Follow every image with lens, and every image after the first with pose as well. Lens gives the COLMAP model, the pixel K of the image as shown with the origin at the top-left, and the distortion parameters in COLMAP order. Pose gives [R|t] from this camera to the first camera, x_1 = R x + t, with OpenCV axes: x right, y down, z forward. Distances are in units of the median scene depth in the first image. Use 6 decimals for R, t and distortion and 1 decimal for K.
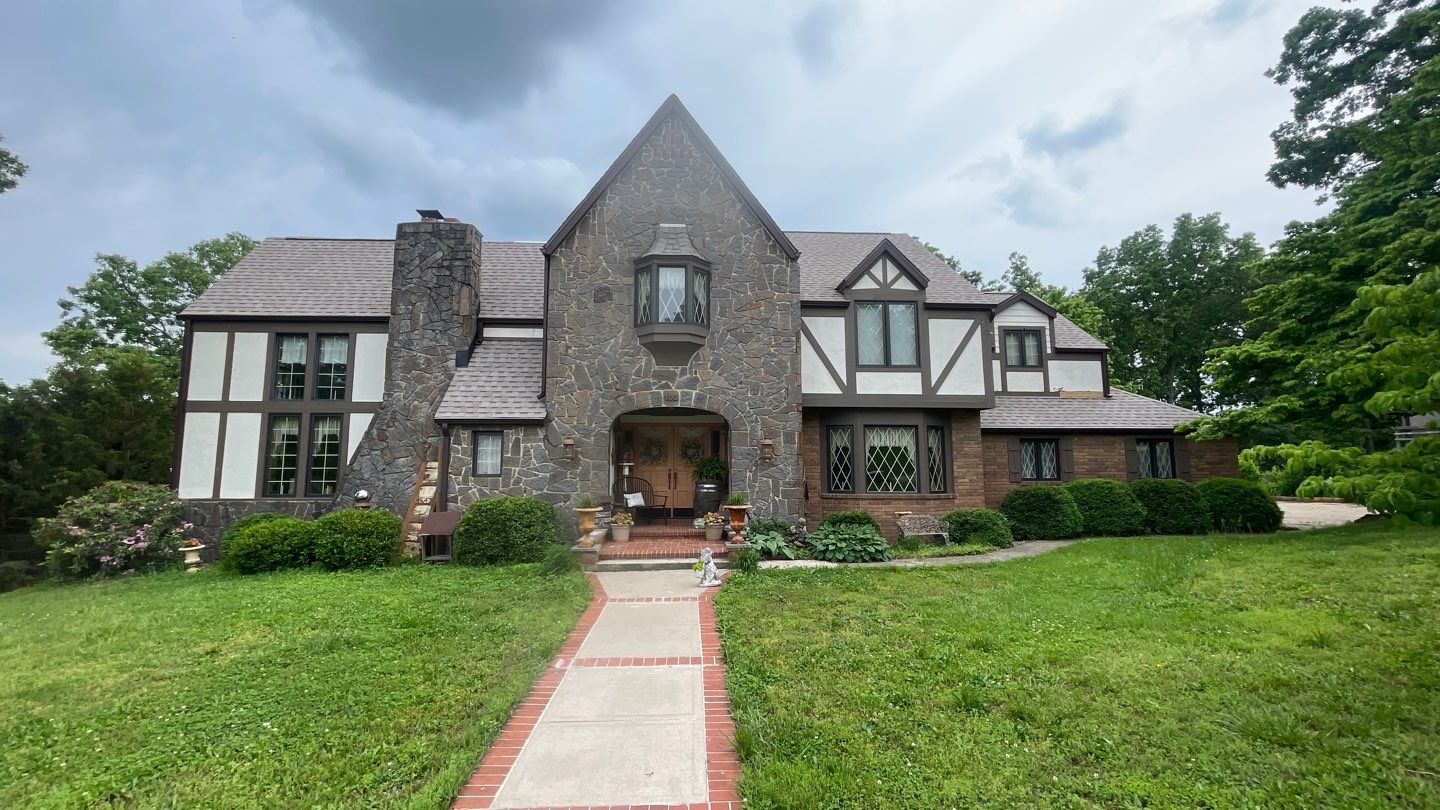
lens RADIAL K [[577.8, 0, 723.1], [0, 577.8, 405.4], [0, 0, 1]] dist [-0.002768, -0.000307]
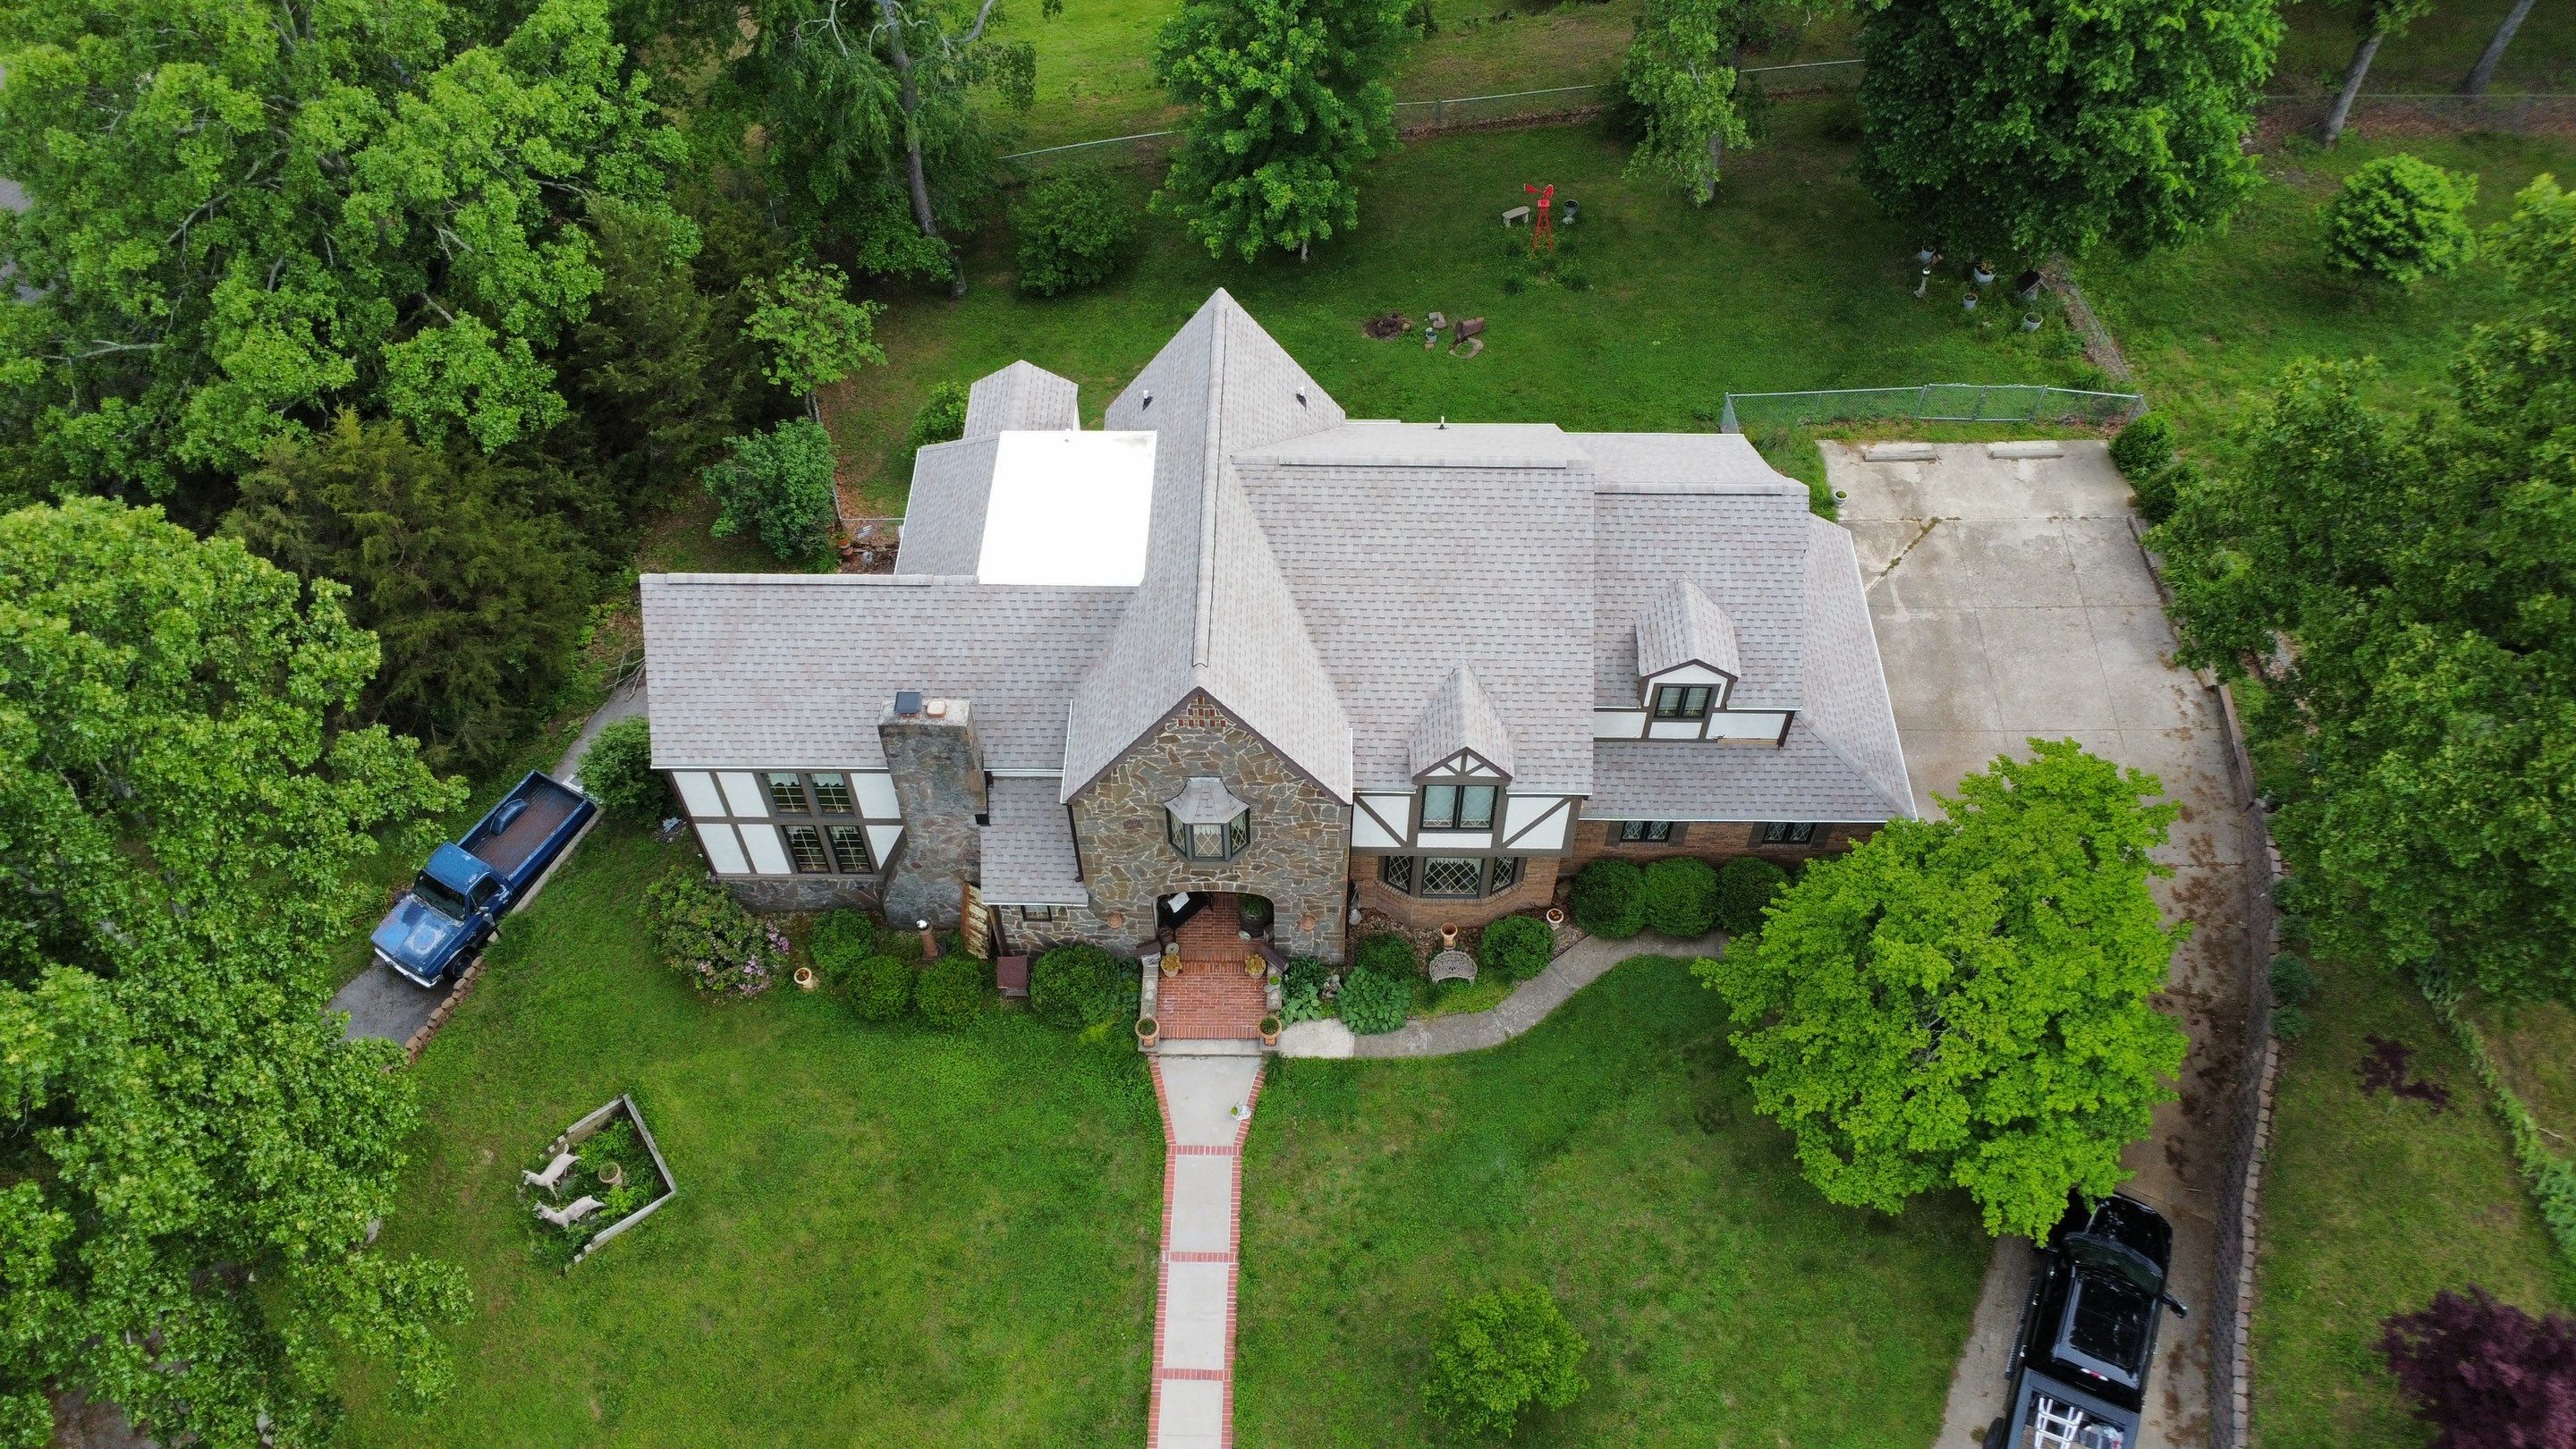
lens RADIAL K [[1825.9, 0, 1281.2], [0, 1825.9, 714.8], [0, 0, 1]] dist [-0.008113, -0.000360]
pose [[0.997779, 0.053872, -0.039178, 0.120383], [0.005375, 0.521119, 0.853467, -2.538800], [0.066394, -0.851782, 0.519672, -0.318043]]
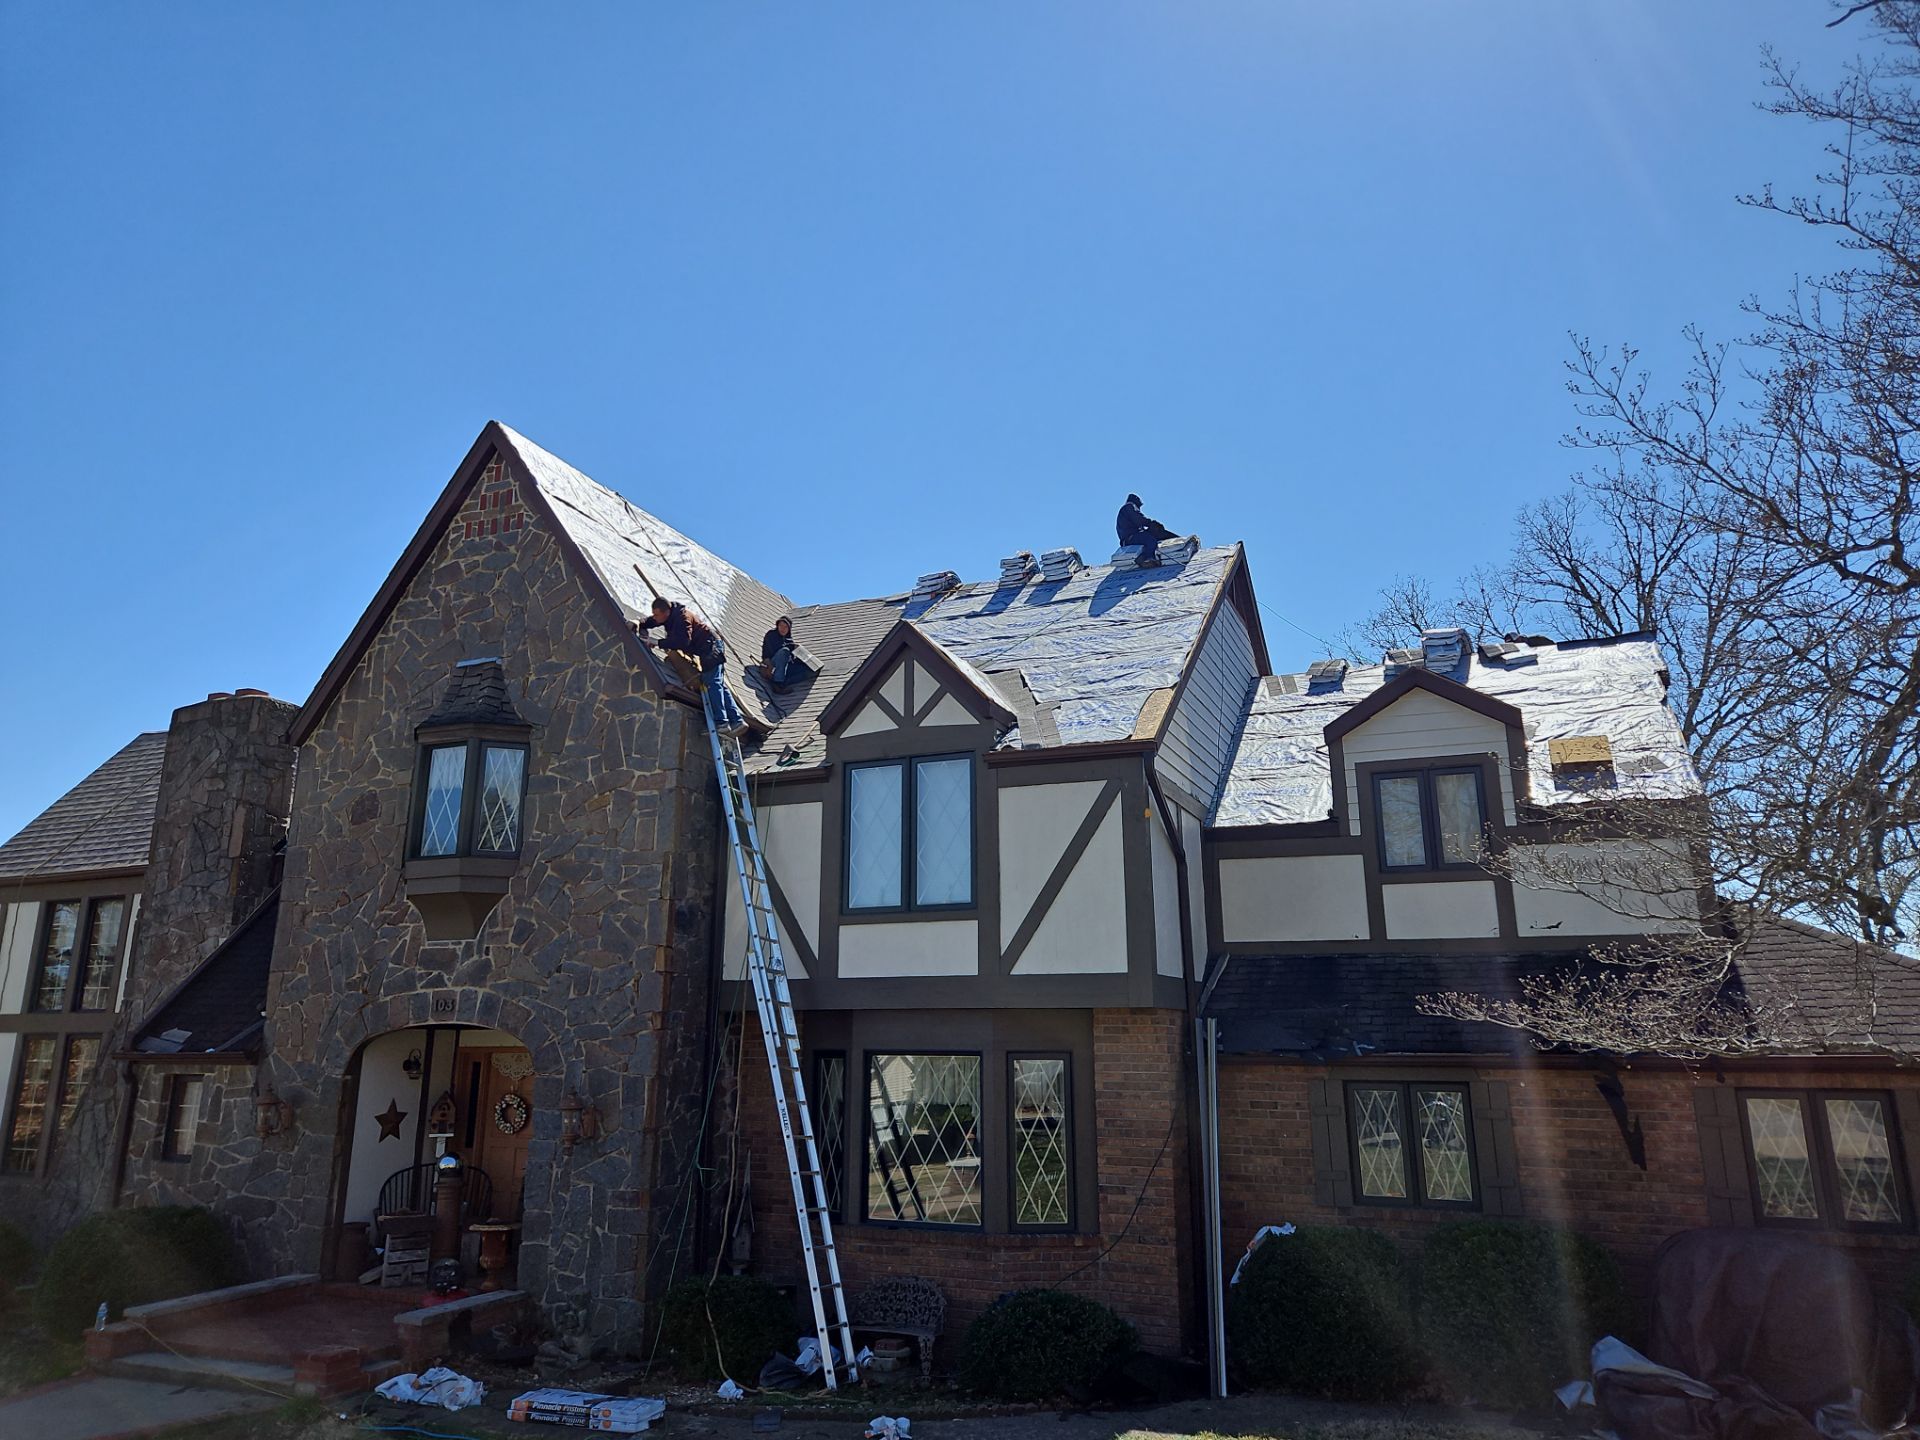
lens RADIAL K [[1285.7, 0, 963.0], [0, 1285.7, 714.0], [0, 0, 1]] dist [0.044710, -0.011189]
pose [[0.893403, -0.110428, -0.435472, 0.751926], [0.045394, 0.986548, -0.157041, -0.058769], [0.446956, 0.120533, 0.886398, 0.158788]]
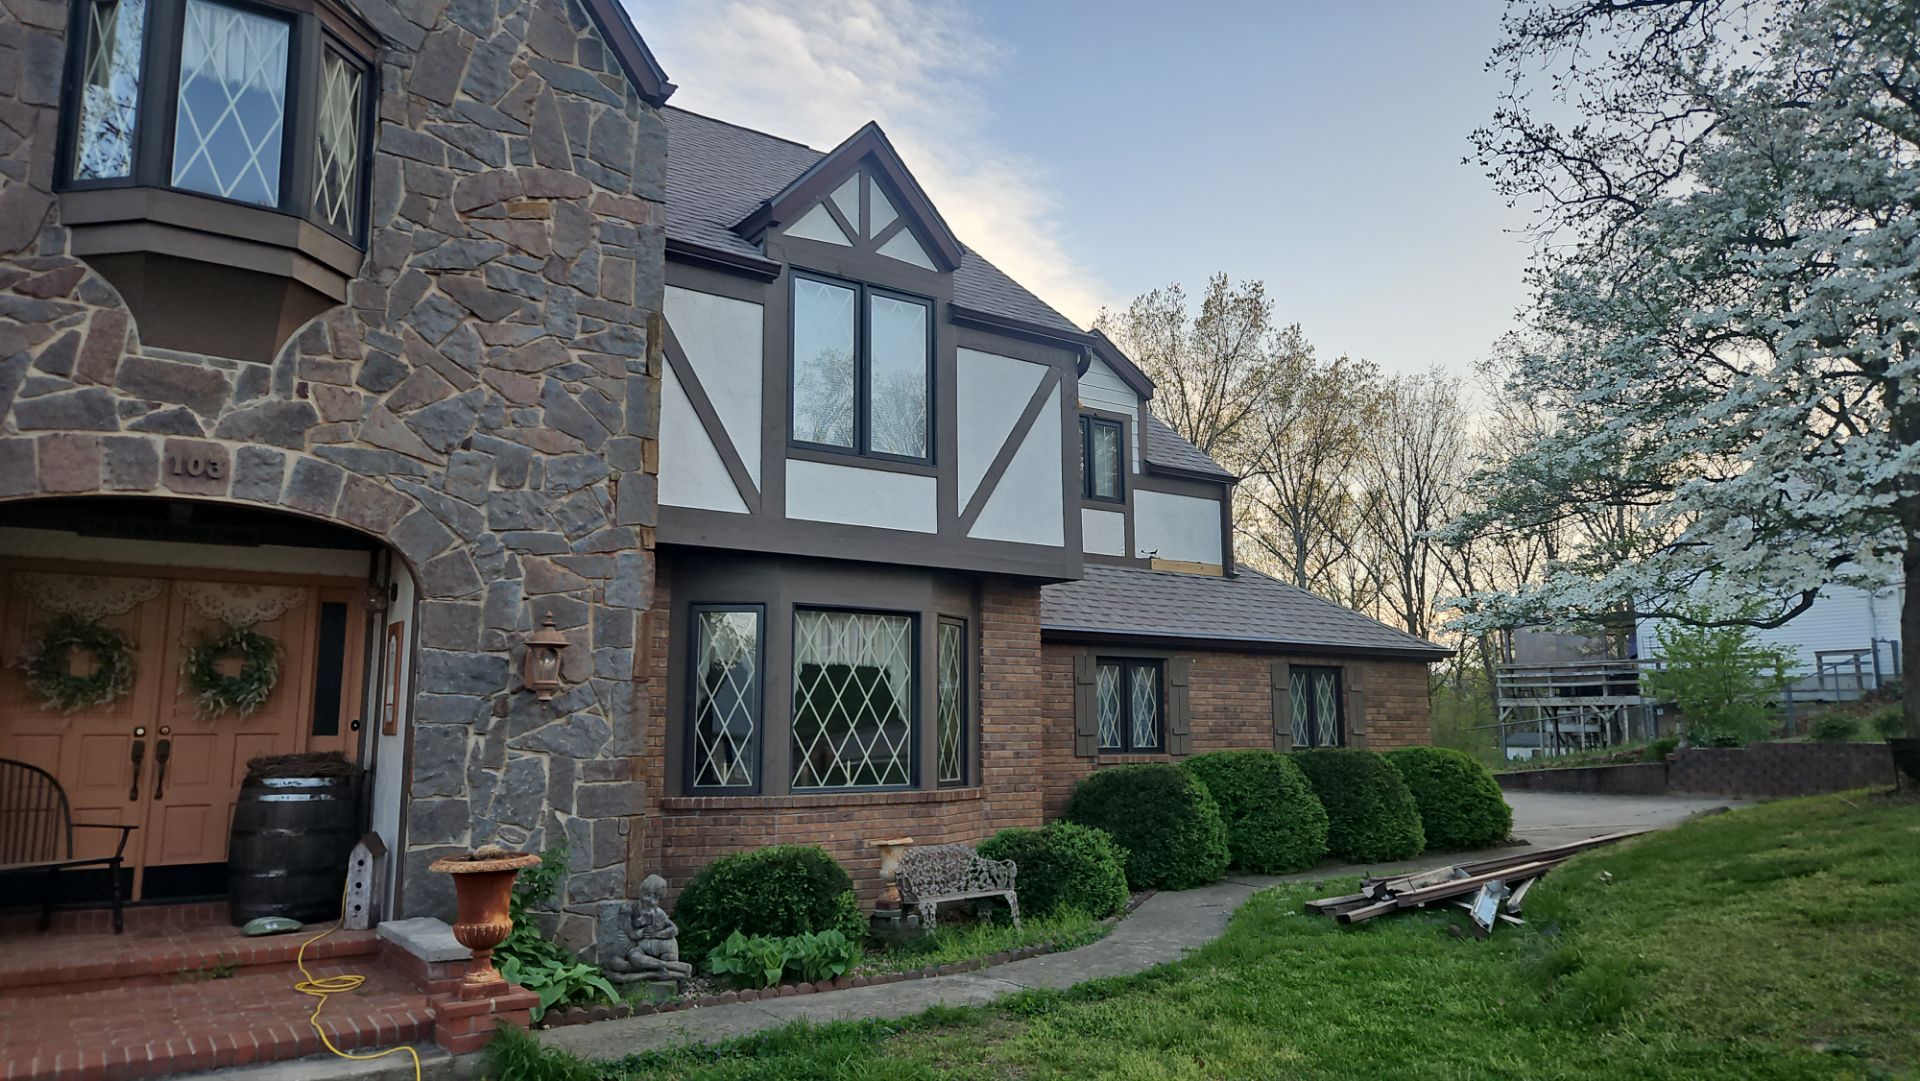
lens RADIAL K [[1285.2, 0, 974.9], [0, 1285.2, 550.6], [0, 0, 1]] dist [0.045484, -0.007531]
pose [[0.848983, 0.073605, 0.523268, -0.088895], [-0.056812, 0.997226, -0.048099, 0.032650], [-0.525357, 0.011107, 0.850810, 0.243812]]
